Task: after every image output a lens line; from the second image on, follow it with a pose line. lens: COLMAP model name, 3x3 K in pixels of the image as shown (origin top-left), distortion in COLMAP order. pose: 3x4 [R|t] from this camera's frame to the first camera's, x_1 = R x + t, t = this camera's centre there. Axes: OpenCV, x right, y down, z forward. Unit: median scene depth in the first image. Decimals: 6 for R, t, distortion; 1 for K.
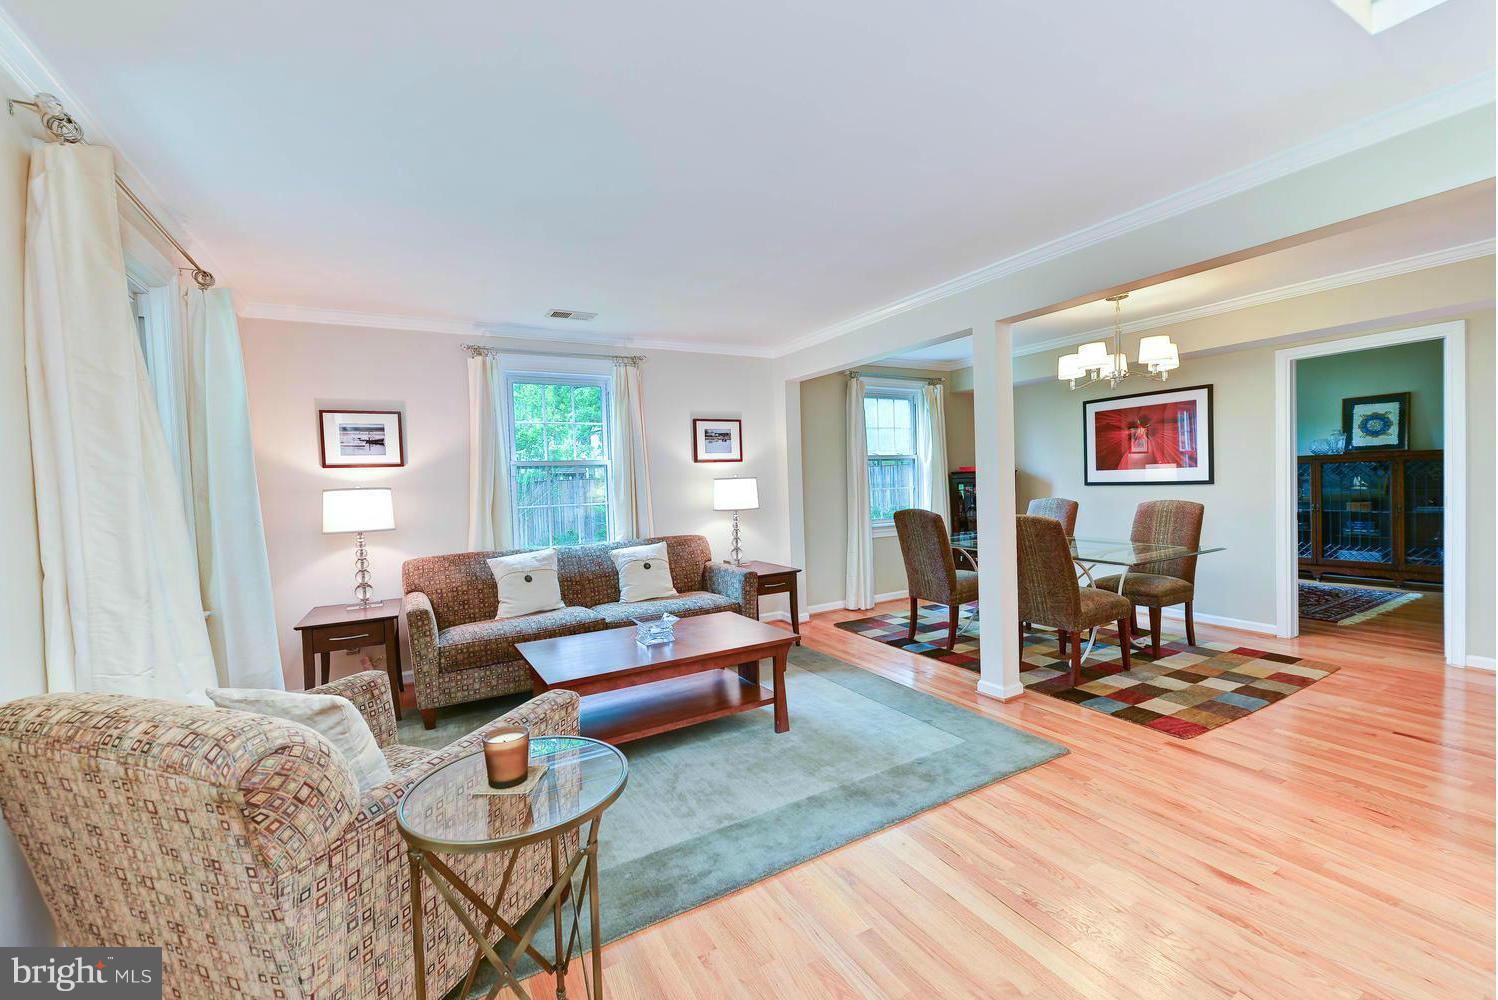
lens RADIAL K [[603.1, 0, 752.6], [0, 603.1, 498.4], [0, 0, 1]] dist [-0.000258, -0.000403]
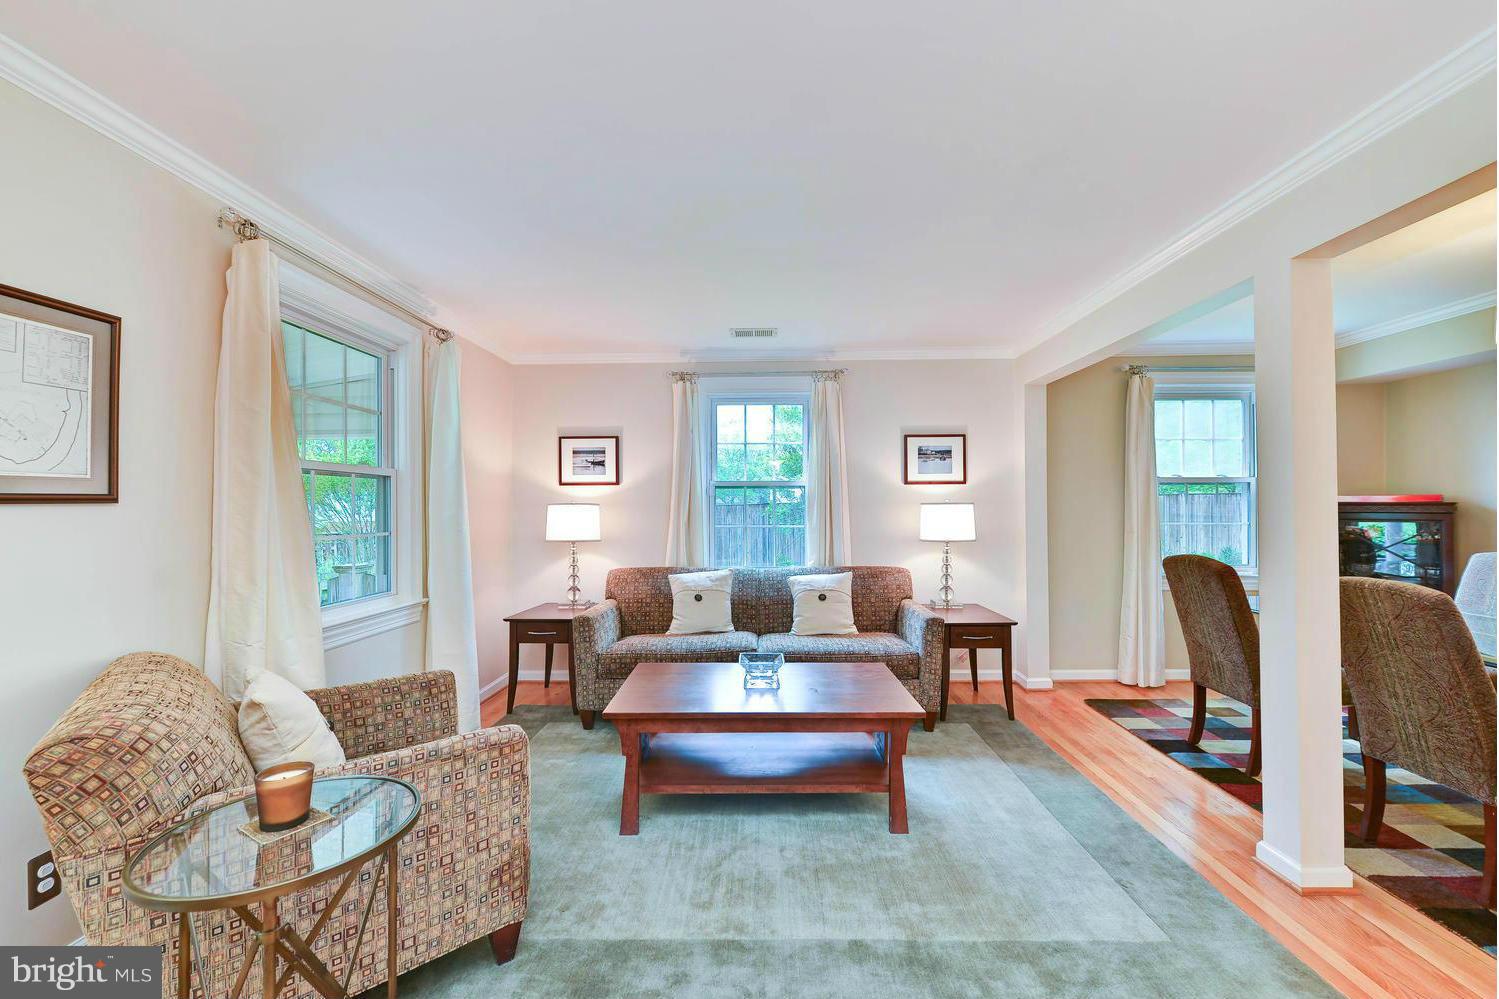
lens RADIAL K [[603.5, 0, 750.1], [0, 603.5, 498.5], [0, 0, 1]] dist [-0.000258, -0.000403]
pose [[0.860802, 0.022360, -0.508449, 0.193352], [-0.040553, 0.998871, -0.024729, -0.009802], [0.507322, 0.041906, 0.860737, 0.158226]]
